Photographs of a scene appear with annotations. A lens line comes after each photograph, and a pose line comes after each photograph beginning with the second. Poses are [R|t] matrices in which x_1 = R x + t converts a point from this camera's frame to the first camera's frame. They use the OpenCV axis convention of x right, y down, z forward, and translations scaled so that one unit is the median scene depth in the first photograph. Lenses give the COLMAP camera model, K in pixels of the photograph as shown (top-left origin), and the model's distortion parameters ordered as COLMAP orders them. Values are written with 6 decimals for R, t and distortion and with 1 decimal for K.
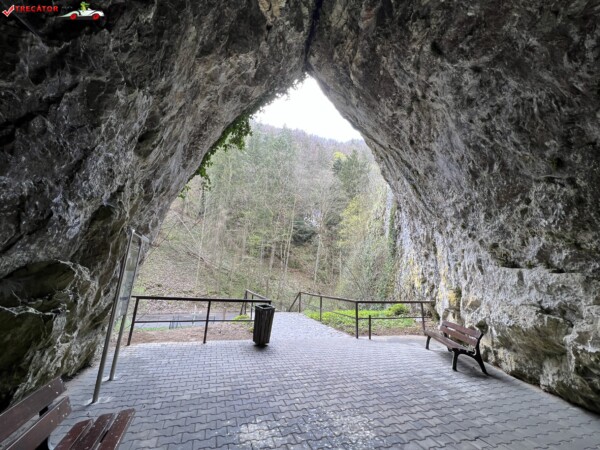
lens RADIAL K [[235.0, 0, 300.0], [0, 235.0, 225.0], [0, 0, 1]] dist [0.000016, 0.000027]
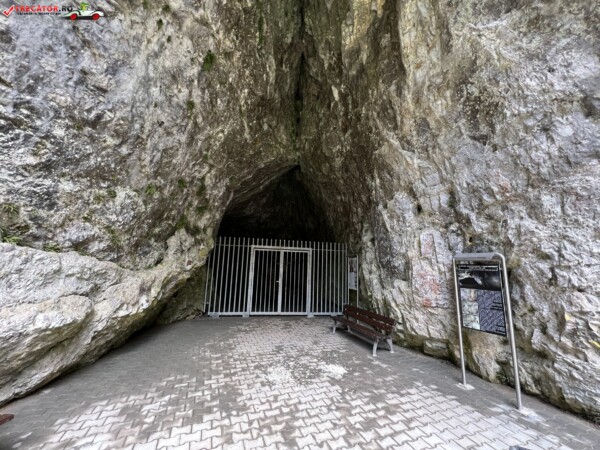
lens RADIAL K [[235.0, 0, 300.0], [0, 235.0, 225.0], [0, 0, 1]] dist [0.000016, 0.000027]
pose [[-0.996447, -0.083607, -0.010195, 0.126776], [-0.072607, 0.914020, -0.399120, 0.382615], [0.042688, -0.396961, -0.916842, 1.916999]]
